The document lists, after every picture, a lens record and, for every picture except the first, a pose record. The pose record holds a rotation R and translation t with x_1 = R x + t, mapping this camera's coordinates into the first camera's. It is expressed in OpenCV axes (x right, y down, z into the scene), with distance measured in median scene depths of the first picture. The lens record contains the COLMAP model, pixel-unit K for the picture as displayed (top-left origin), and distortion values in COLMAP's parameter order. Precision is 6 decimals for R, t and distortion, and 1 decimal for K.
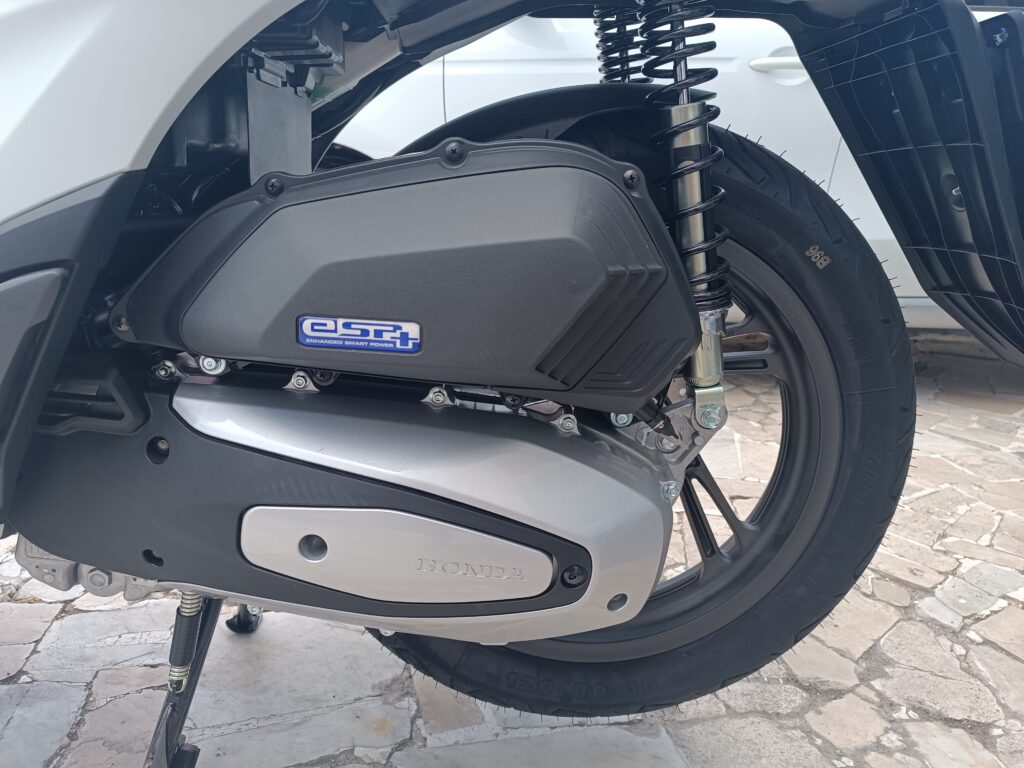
lens RADIAL K [[740.5, 0, 513.9], [0, 740.5, 386.8], [0, 0, 1]] dist [0.010734, -0.010568]
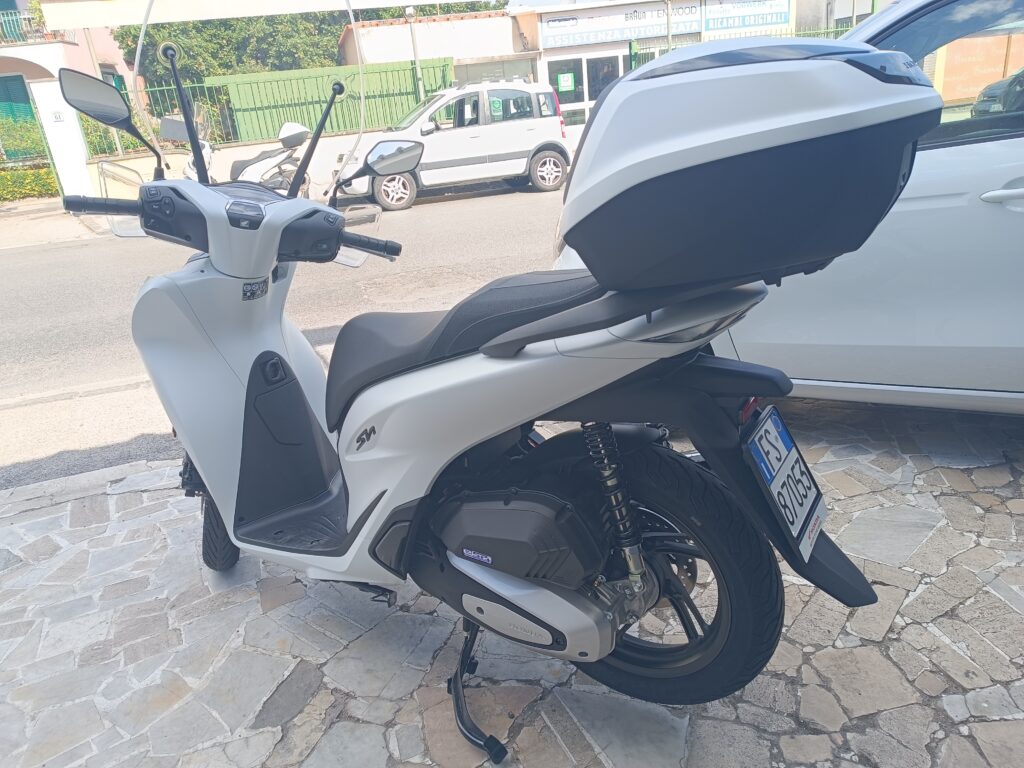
lens RADIAL K [[740.5, 0, 513.1], [0, 740.5, 383.1], [0, 0, 1]] dist [0.010734, -0.010568]
pose [[0.814574, 0.055158, -0.577431, 0.840443], [-0.000232, 0.995500, 0.094766, -0.545645], [0.580060, -0.077060, 0.810921, -0.710888]]
